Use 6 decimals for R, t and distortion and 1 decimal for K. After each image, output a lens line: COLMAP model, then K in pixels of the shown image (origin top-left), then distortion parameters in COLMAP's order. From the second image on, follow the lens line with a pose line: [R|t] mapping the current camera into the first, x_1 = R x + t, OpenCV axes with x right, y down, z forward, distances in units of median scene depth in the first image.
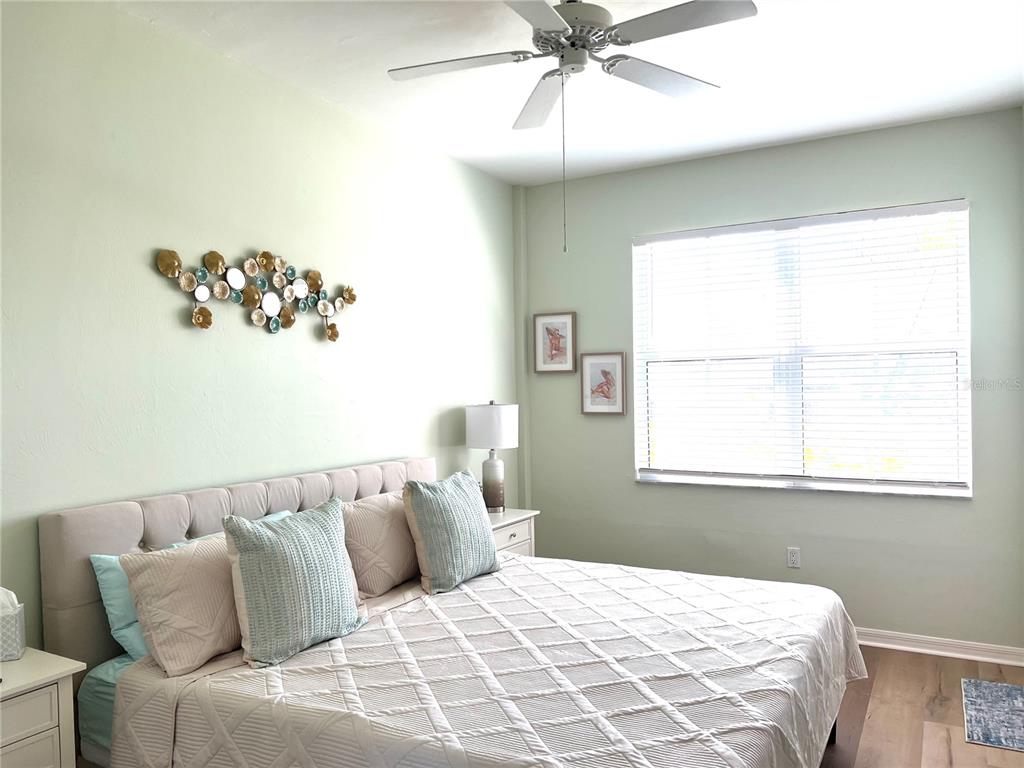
lens RADIAL K [[772.3, 0, 509.8], [0, 772.3, 383.4], [0, 0, 1]] dist [0.068060, -0.089570]
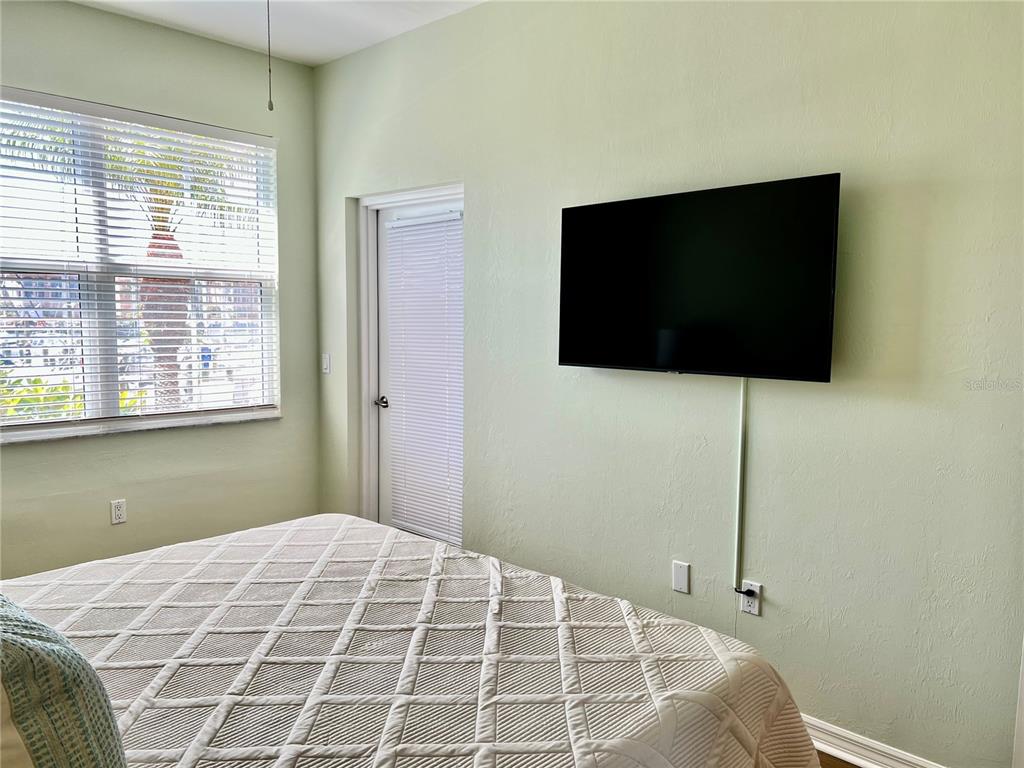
lens RADIAL K [[776.3, 0, 515.9], [0, 776.3, 380.4], [0, 0, 1]] dist [0.068320, -0.088407]
pose [[0.250026, -0.058722, 0.966457, -0.624227], [-0.021436, 0.997579, 0.066159, 0.023409], [-0.968002, -0.037258, 0.248162, 0.653698]]
